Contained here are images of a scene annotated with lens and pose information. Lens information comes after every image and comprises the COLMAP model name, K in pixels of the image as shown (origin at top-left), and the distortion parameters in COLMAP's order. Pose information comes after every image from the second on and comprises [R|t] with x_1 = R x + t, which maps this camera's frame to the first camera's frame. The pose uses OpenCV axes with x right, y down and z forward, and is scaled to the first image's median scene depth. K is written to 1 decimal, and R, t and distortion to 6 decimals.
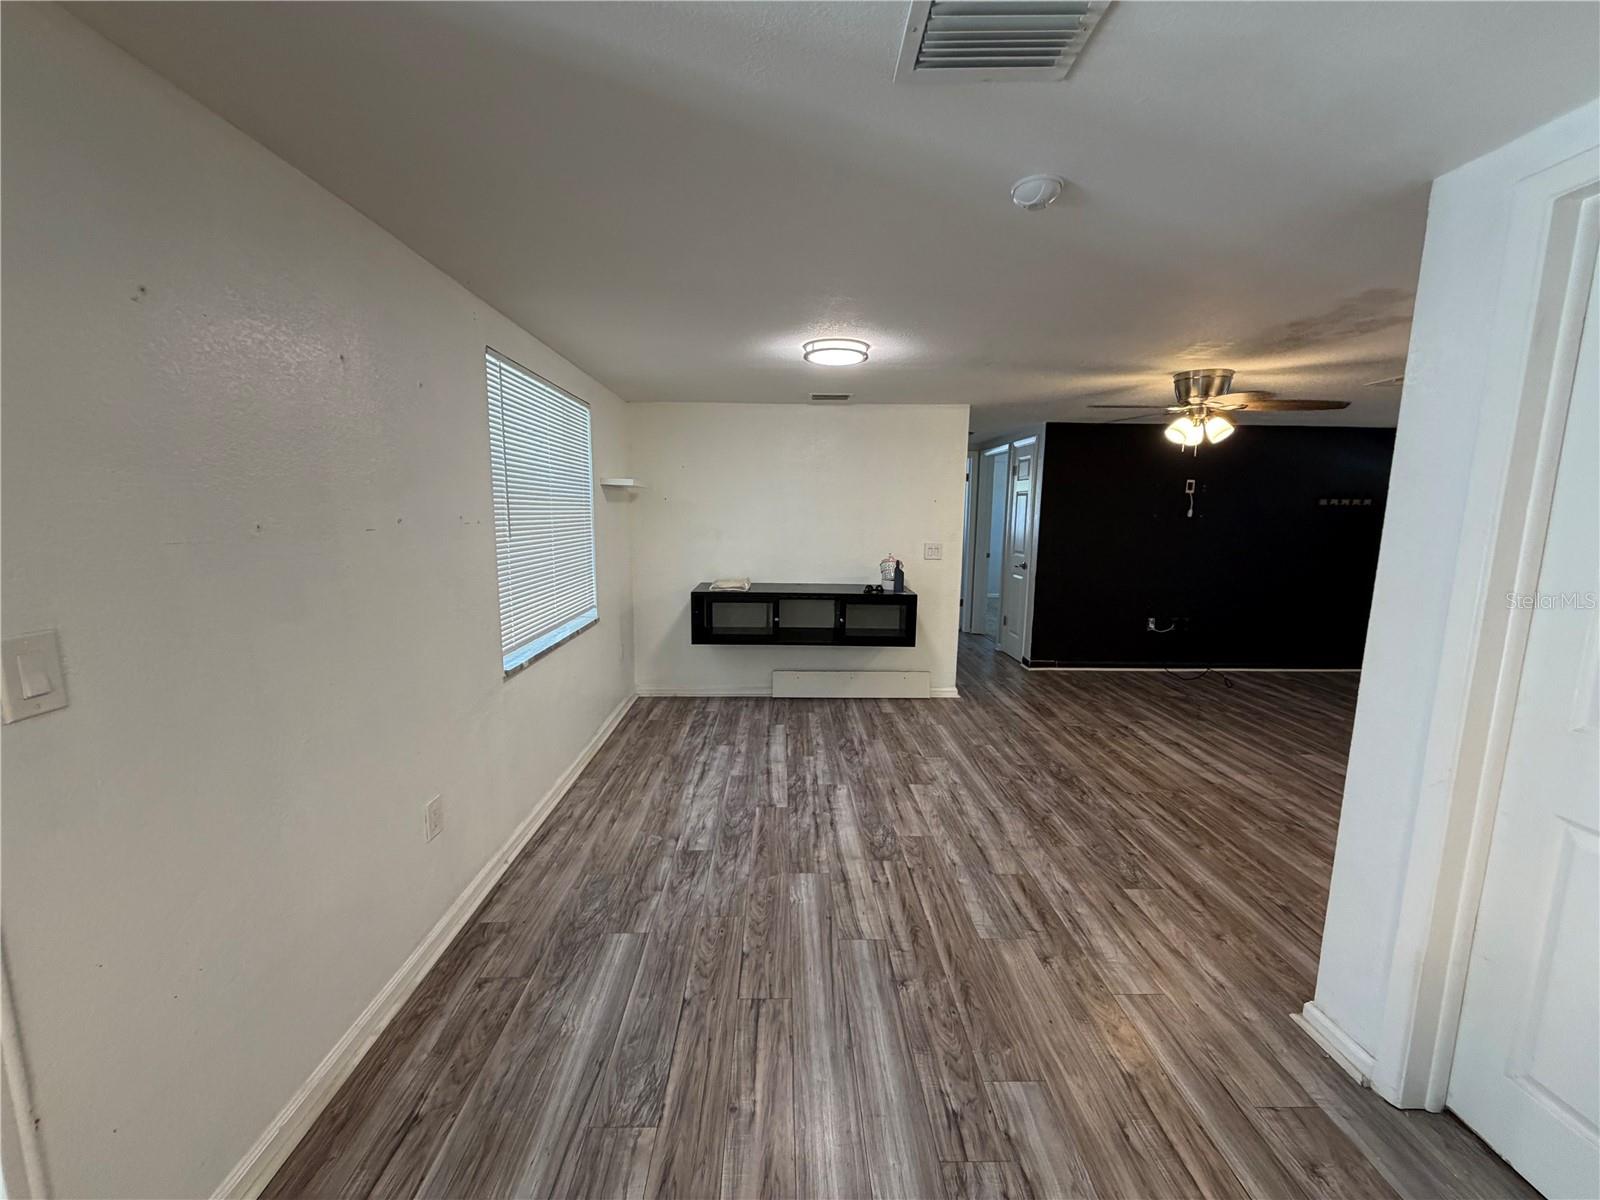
lens RADIAL K [[637.7, 0, 793.2], [0, 637.7, 601.1], [0, 0, 1]] dist [-0.000694, 0.000346]
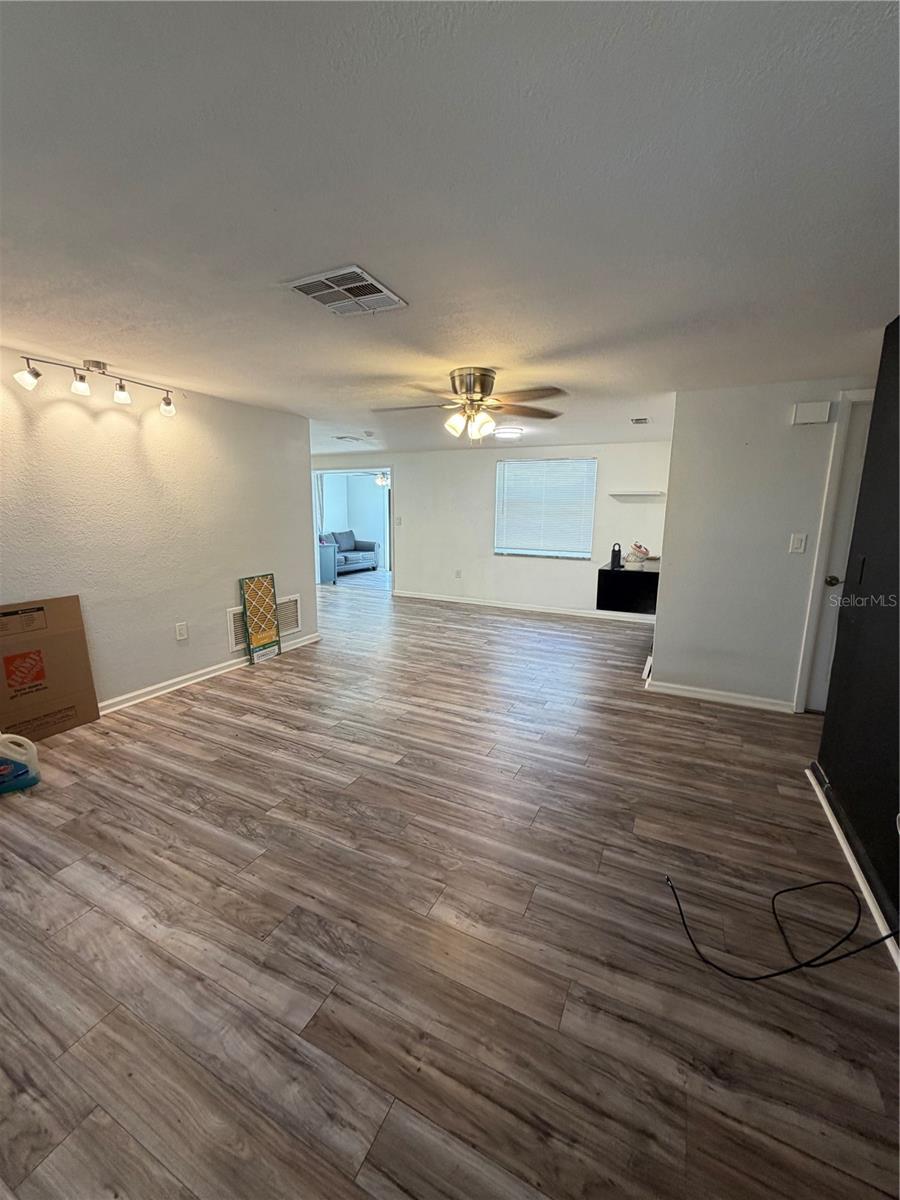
lens RADIAL K [[478.3, 0, 445.2], [0, 478.3, 595.6], [0, 0, 1]] dist [-0.000694, 0.000346]
pose [[-0.462787, 0.142786, -0.874895, 1.239578], [-0.141817, 0.962306, 0.232067, -0.144468], [0.875052, 0.231472, -0.425093, 1.196010]]
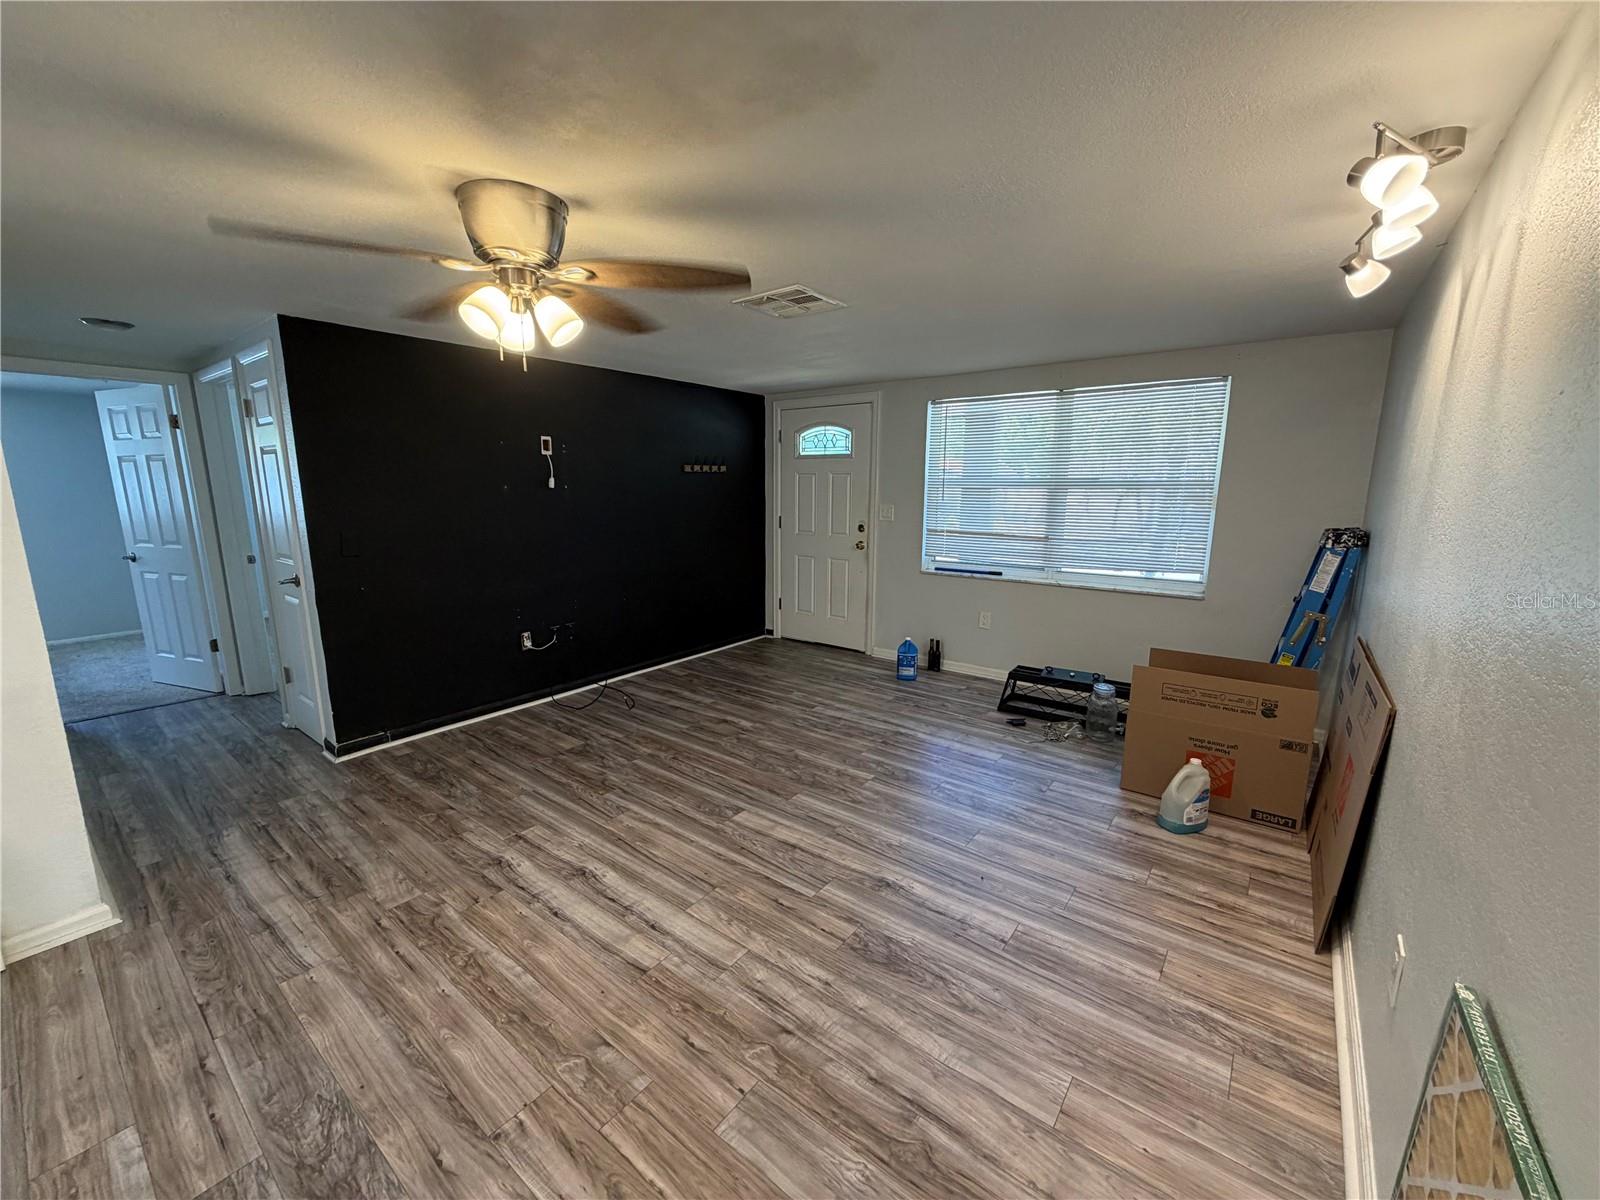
lens RADIAL K [[637.7, 0, 794.4], [0, 637.7, 600.3], [0, 0, 1]] dist [-0.000694, 0.000346]
pose [[0.628374, -0.152108, 0.762895, 0.298775], [0.117136, 0.988016, 0.100512, -0.062441], [-0.769042, 0.026204, 0.638661, 0.440329]]
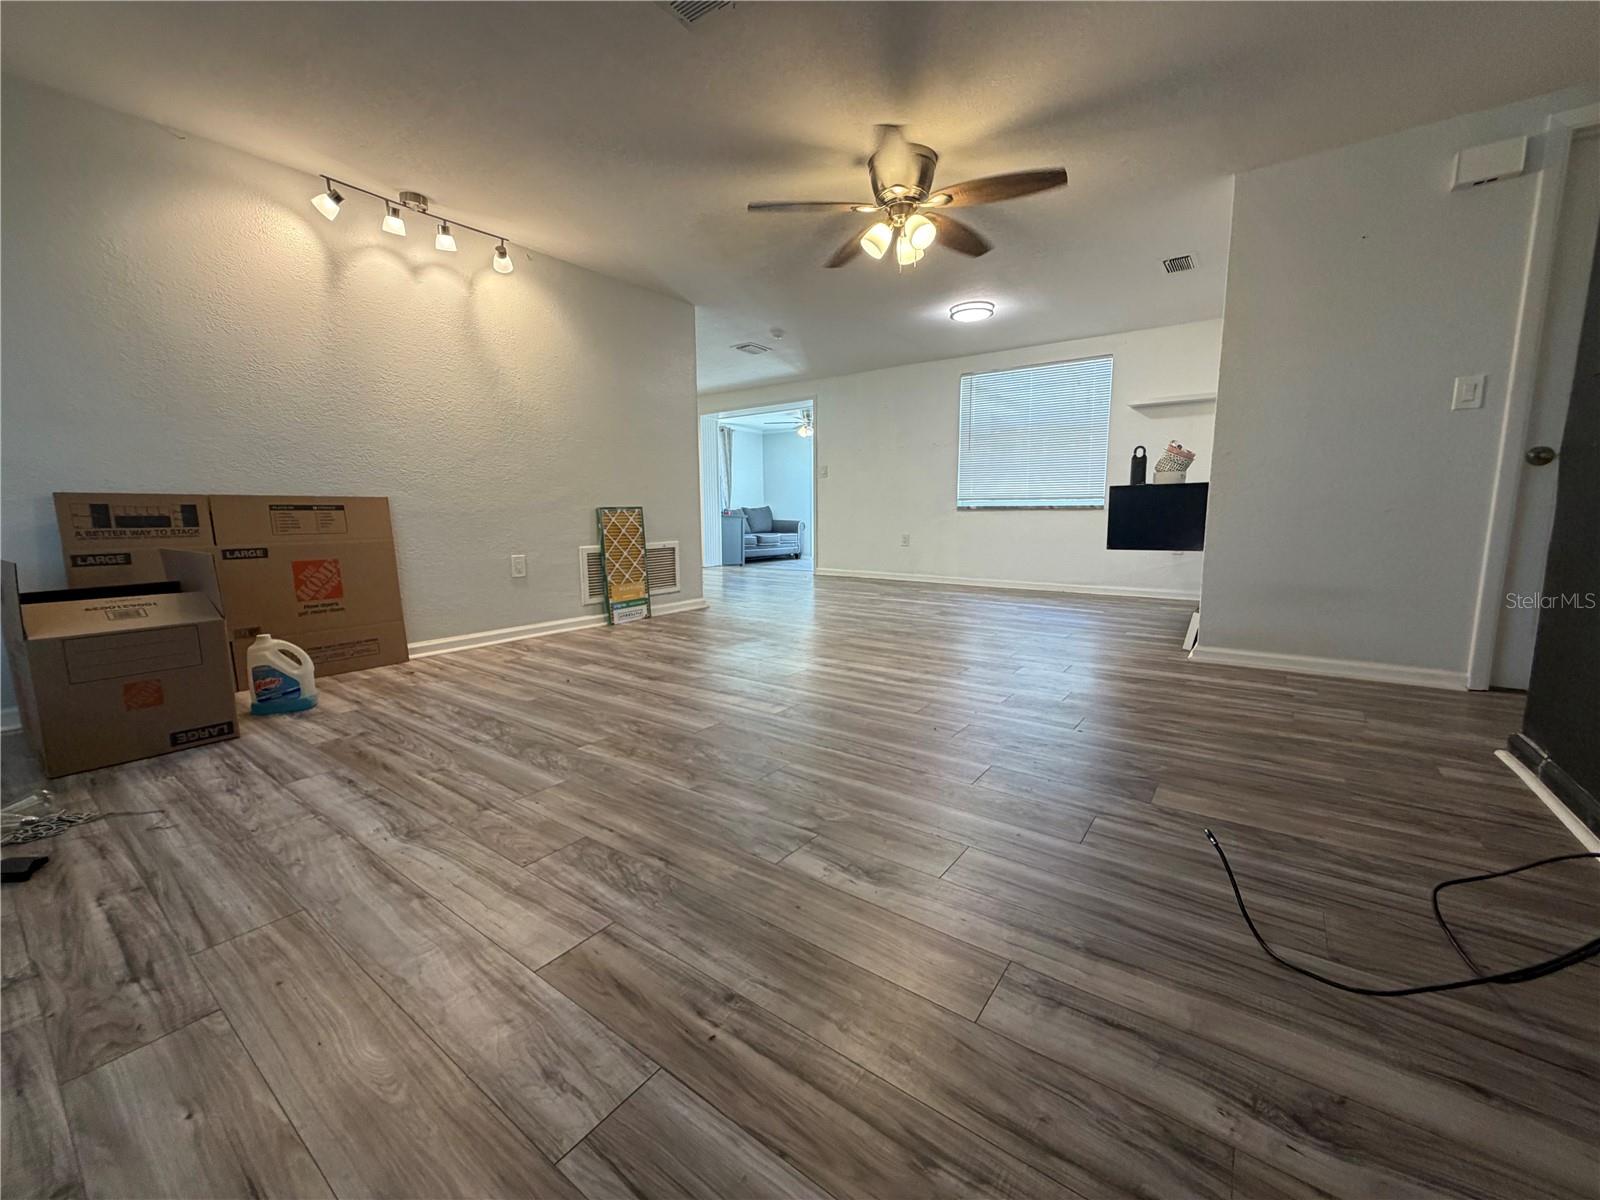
lens RADIAL K [[637.7, 0, 788.3], [0, 637.7, 601.1], [0, 0, 1]] dist [-0.000694, 0.000346]
pose [[-0.614628, 0.103548, -0.781991, 1.175357], [-0.111857, 0.969888, 0.216346, 0.002697], [0.780846, 0.220443, -0.584537, 1.239602]]
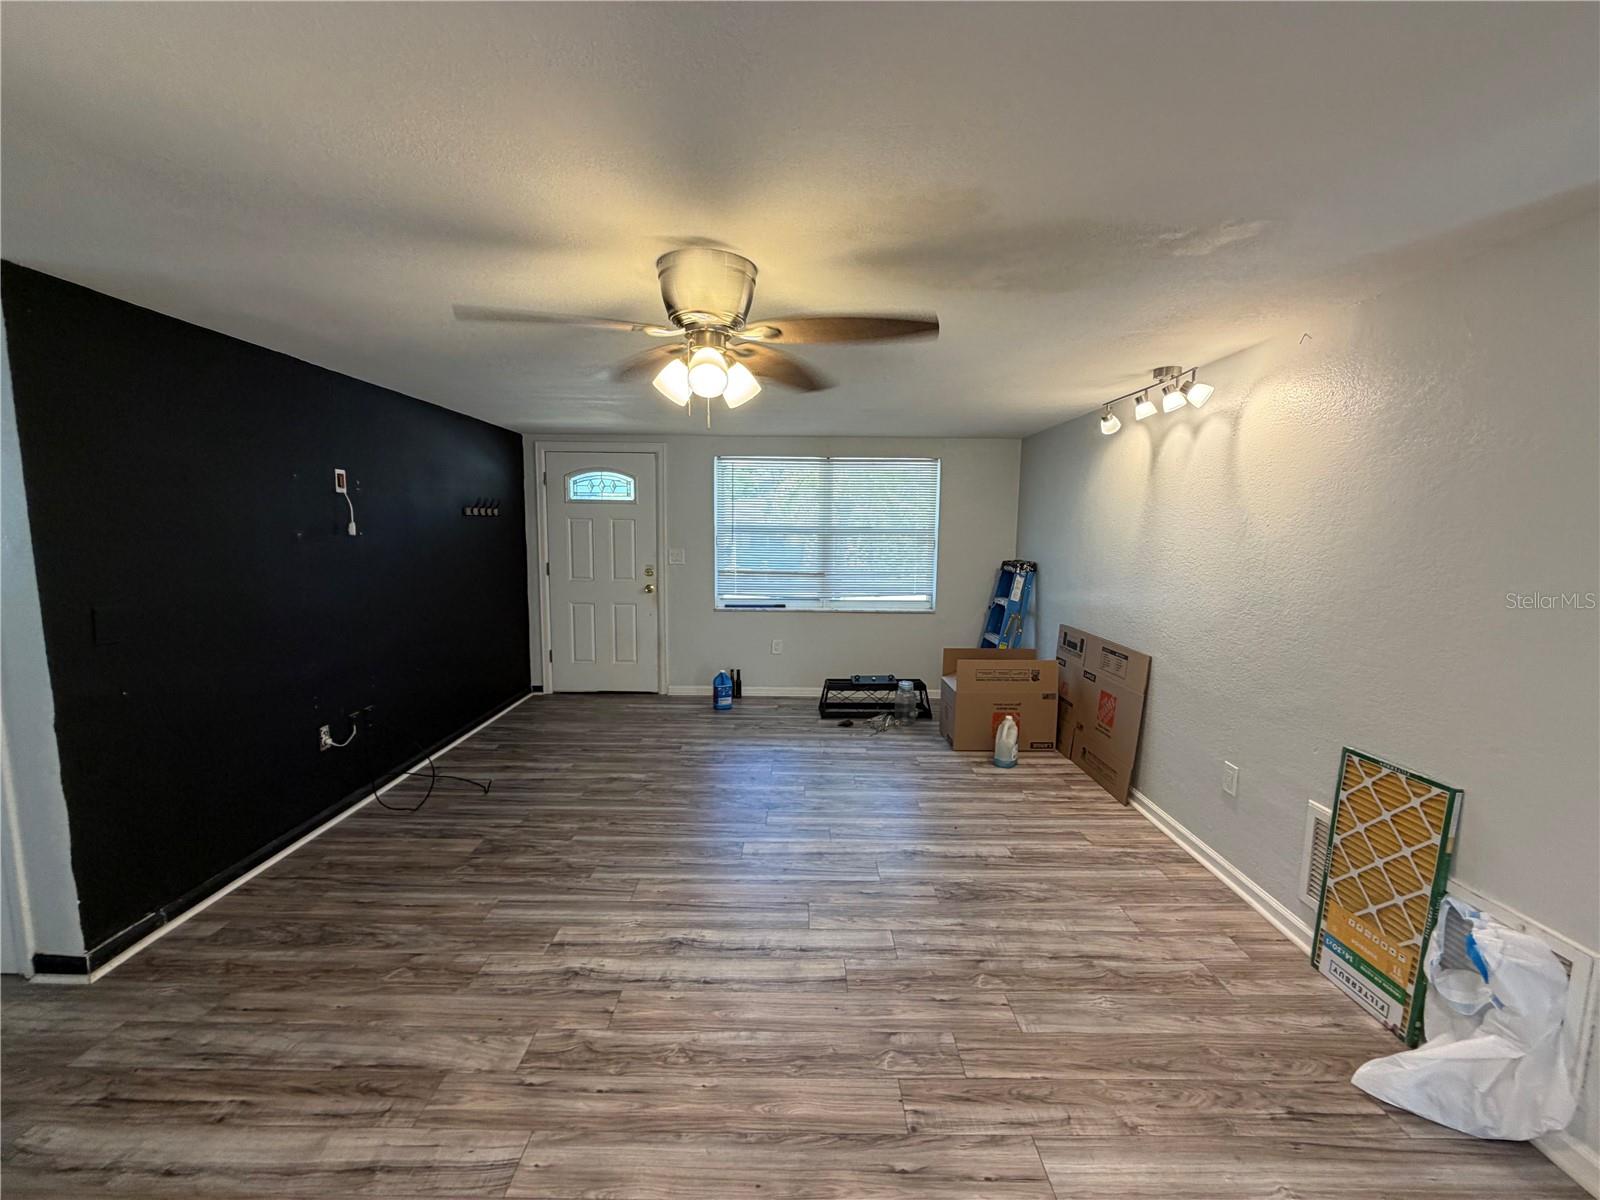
lens RADIAL K [[637.7, 0, 794.9], [0, 637.7, 598.6], [0, 0, 1]] dist [-0.000694, 0.000346]
pose [[0.021830, -0.124731, 0.991950, 0.079790], [0.132551, 0.983789, 0.120788, -0.125268], [-0.990936, 0.128847, 0.038009, 0.804605]]
